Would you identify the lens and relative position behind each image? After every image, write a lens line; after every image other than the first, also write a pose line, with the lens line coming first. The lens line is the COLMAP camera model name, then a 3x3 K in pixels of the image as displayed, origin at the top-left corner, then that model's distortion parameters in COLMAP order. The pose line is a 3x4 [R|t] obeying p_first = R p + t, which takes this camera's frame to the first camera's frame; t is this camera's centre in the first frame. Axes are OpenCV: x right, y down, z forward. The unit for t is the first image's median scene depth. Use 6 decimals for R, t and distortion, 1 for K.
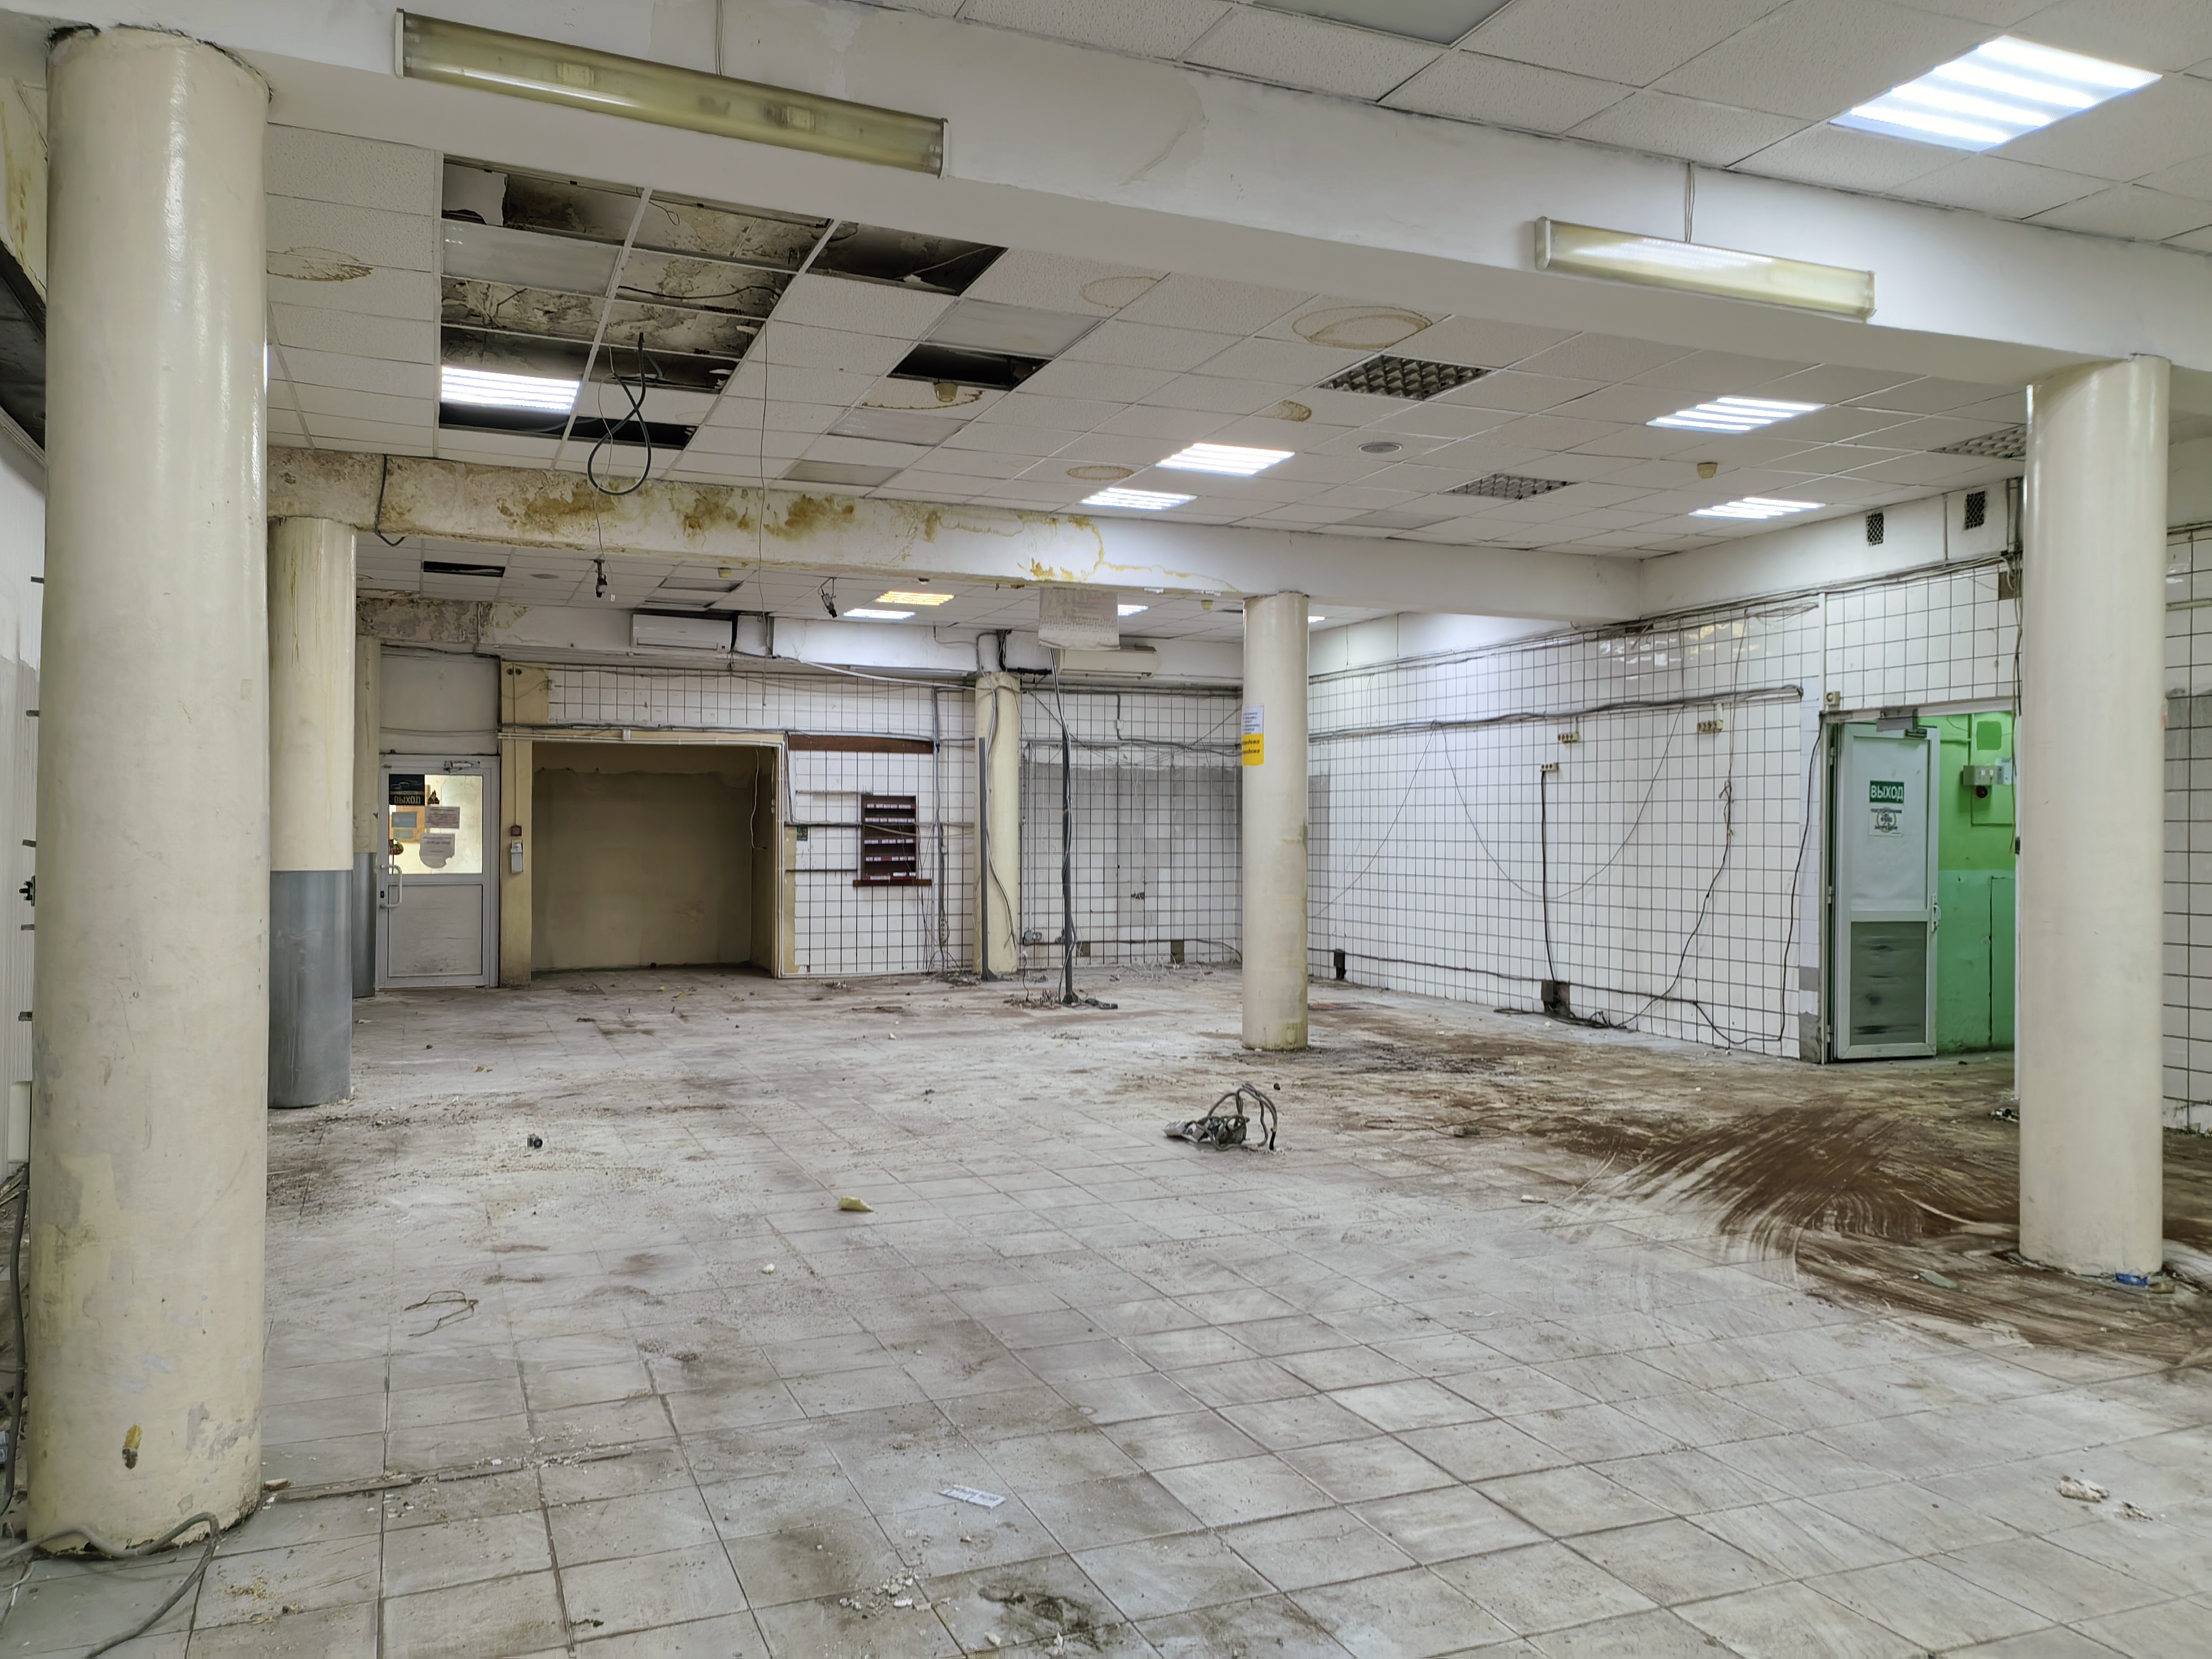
lens RADIAL K [[1686.5, 0, 1102.1], [0, 1686.5, 838.1], [0, 0, 1]] dist [0.027535, 0.012116]
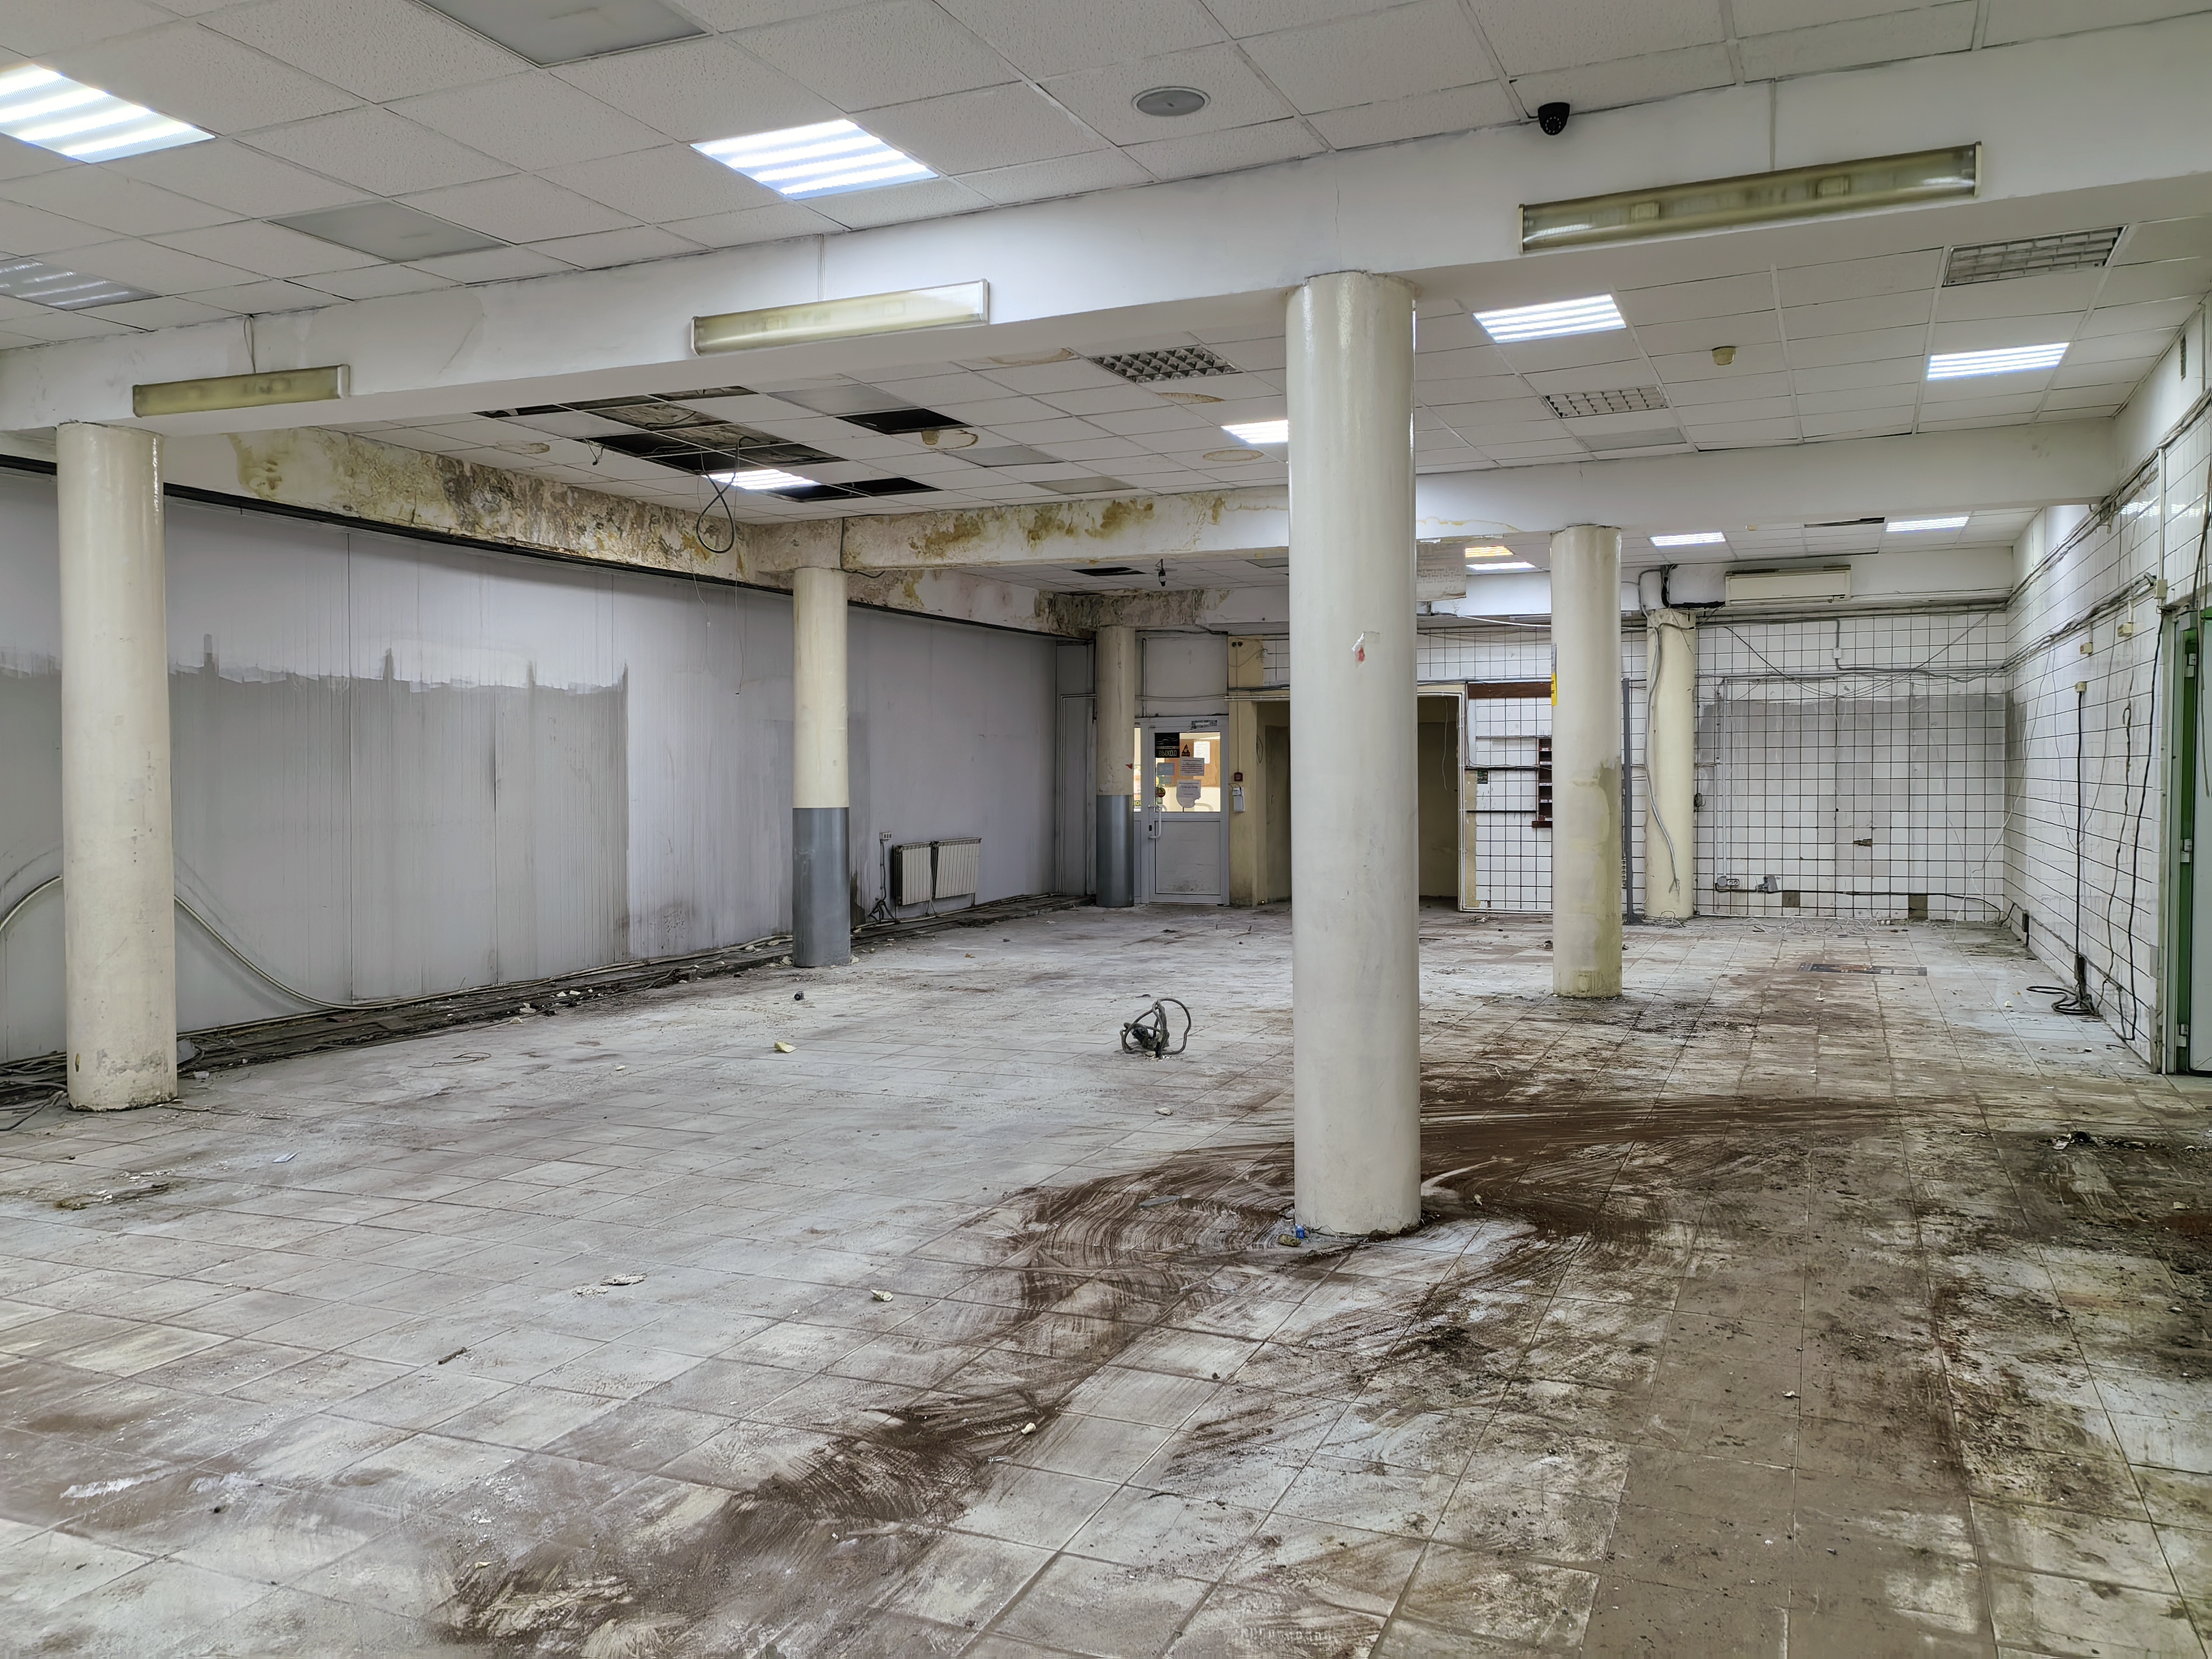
lens RADIAL K [[1686.5, 0, 1101.6], [0, 1686.5, 836.7], [0, 0, 1]] dist [0.027535, 0.012116]
pose [[0.701971, 0.017575, -0.711989, 0.443710], [0.006907, 0.999480, 0.031481, -0.000167], [0.712172, -0.027017, 0.701485, 0.089420]]
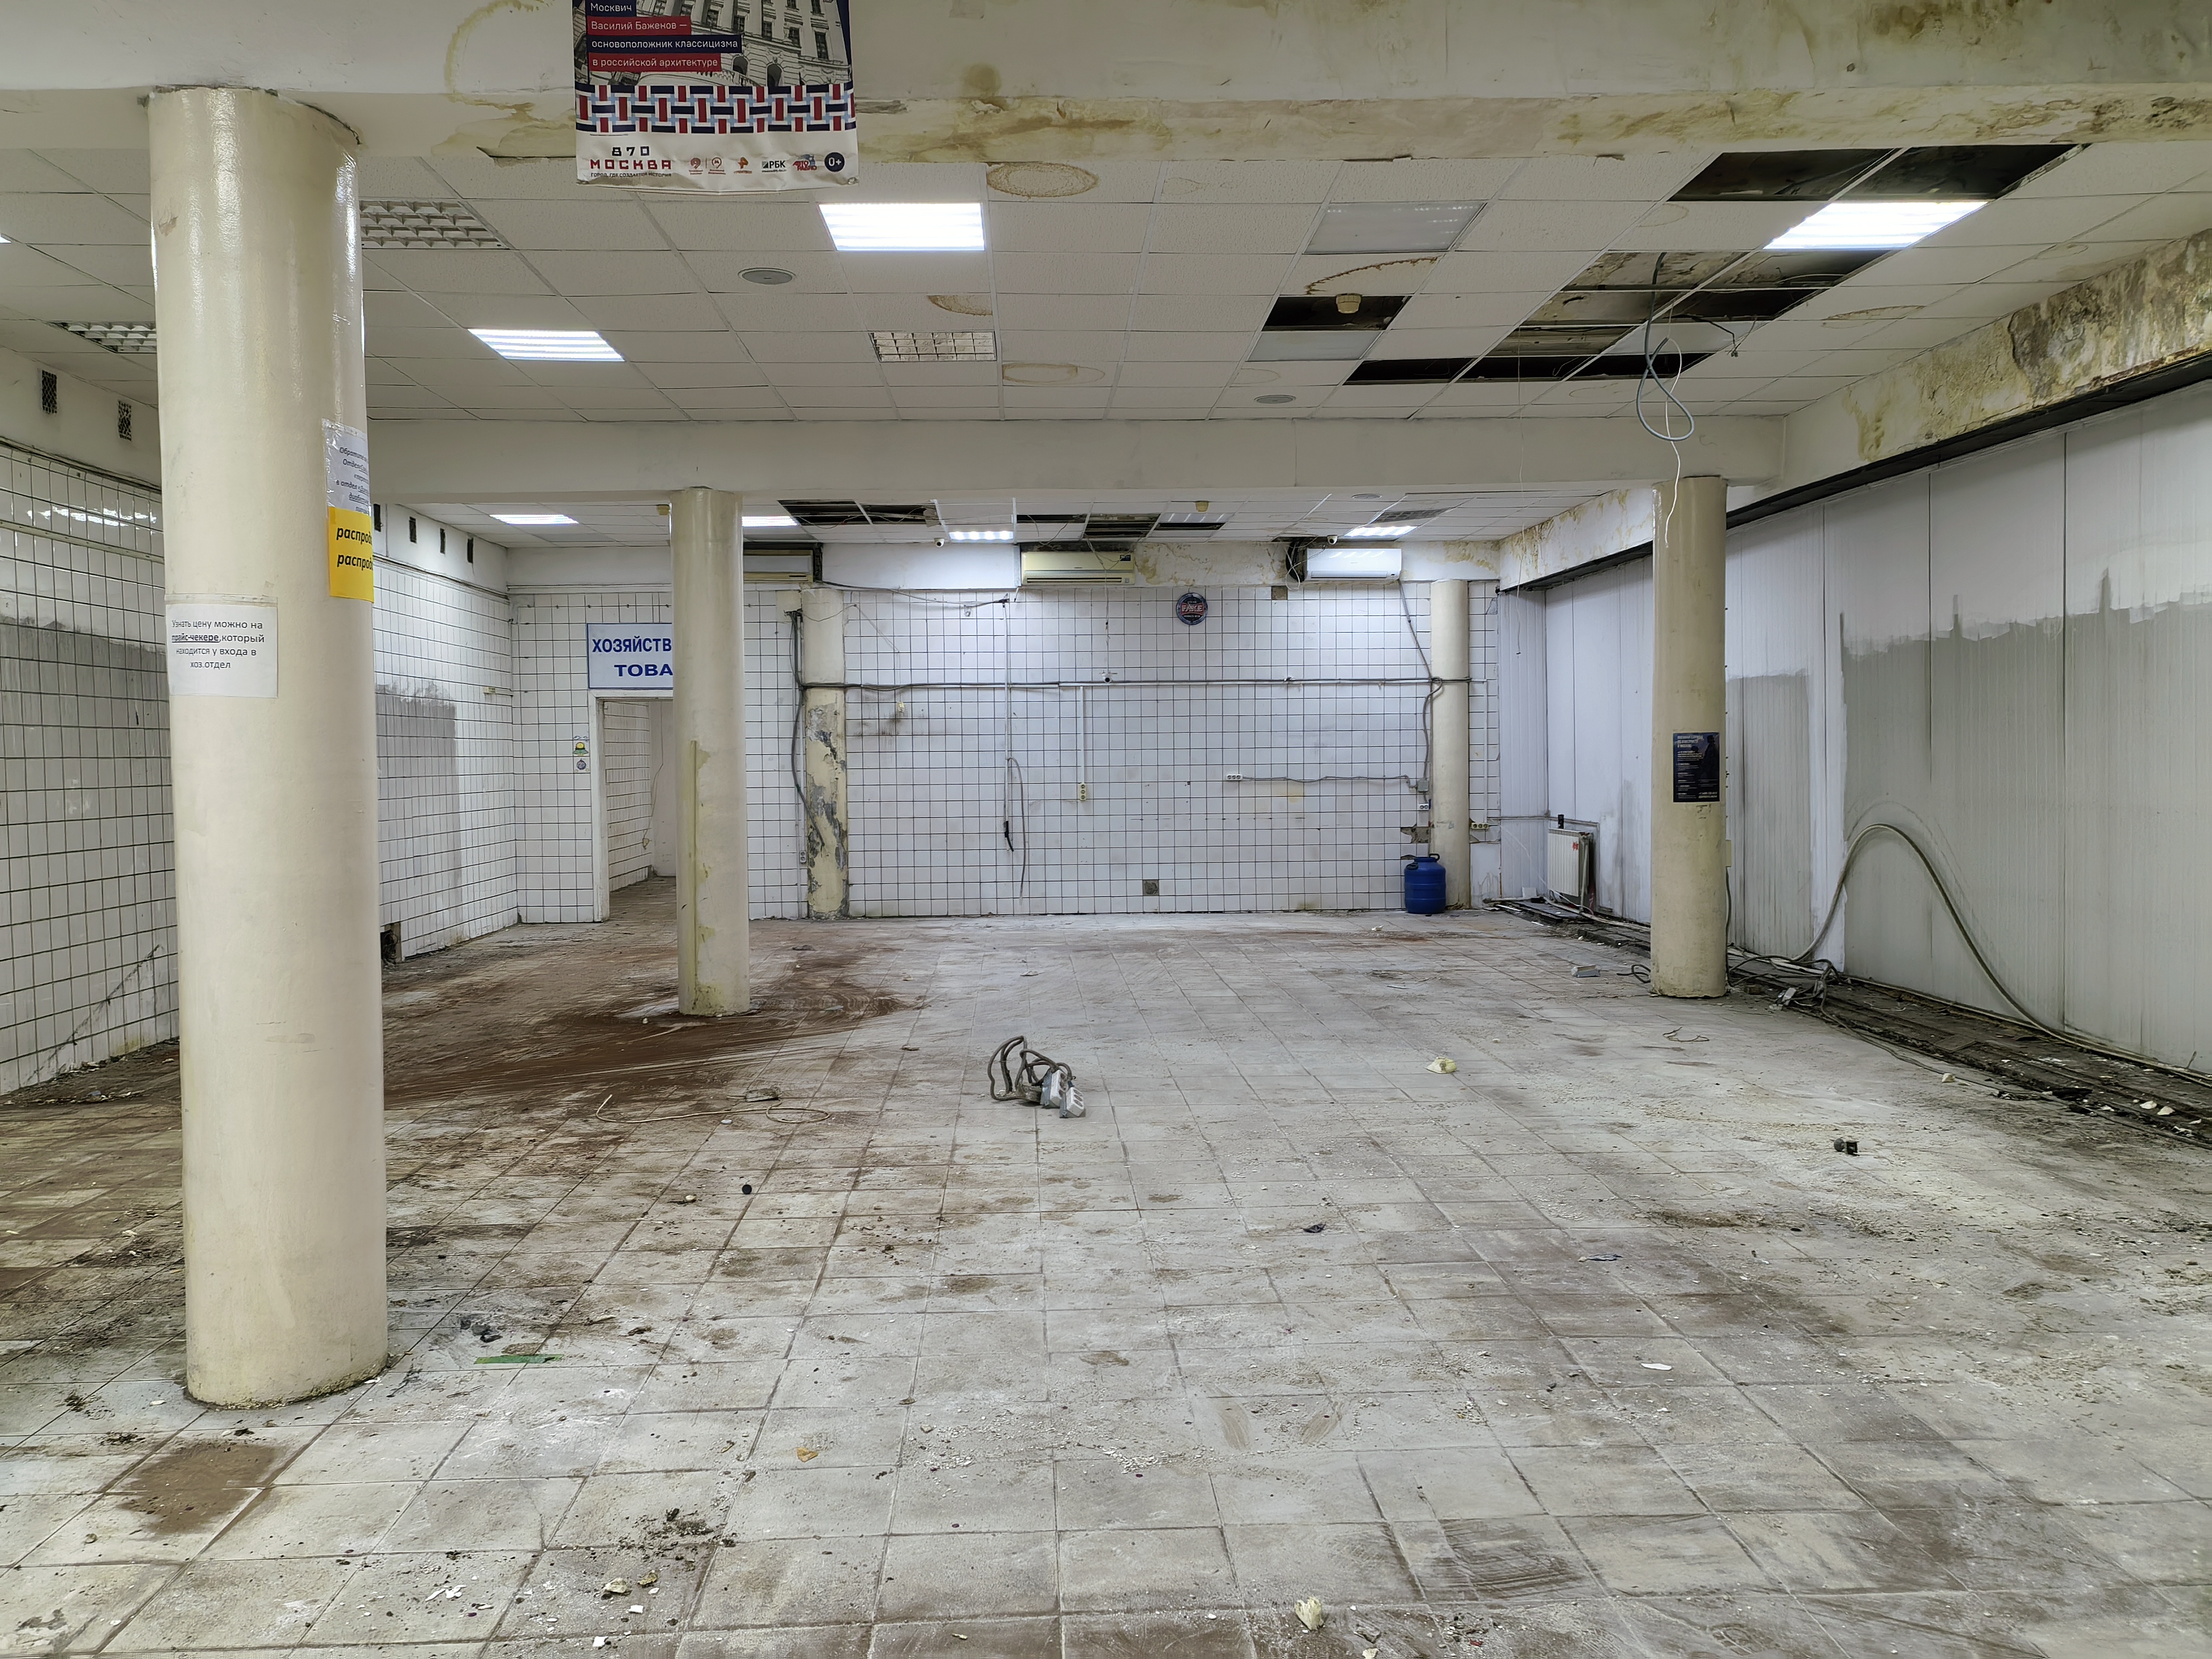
lens RADIAL K [[1686.5, 0, 1101.5], [0, 1686.5, 831.4], [0, 0, 1]] dist [0.027535, 0.012116]
pose [[-0.944465, -0.008946, 0.328490, -0.134160], [0.009046, 0.998543, 0.053201, -0.008200], [-0.328487, 0.053218, -0.943008, 0.950924]]
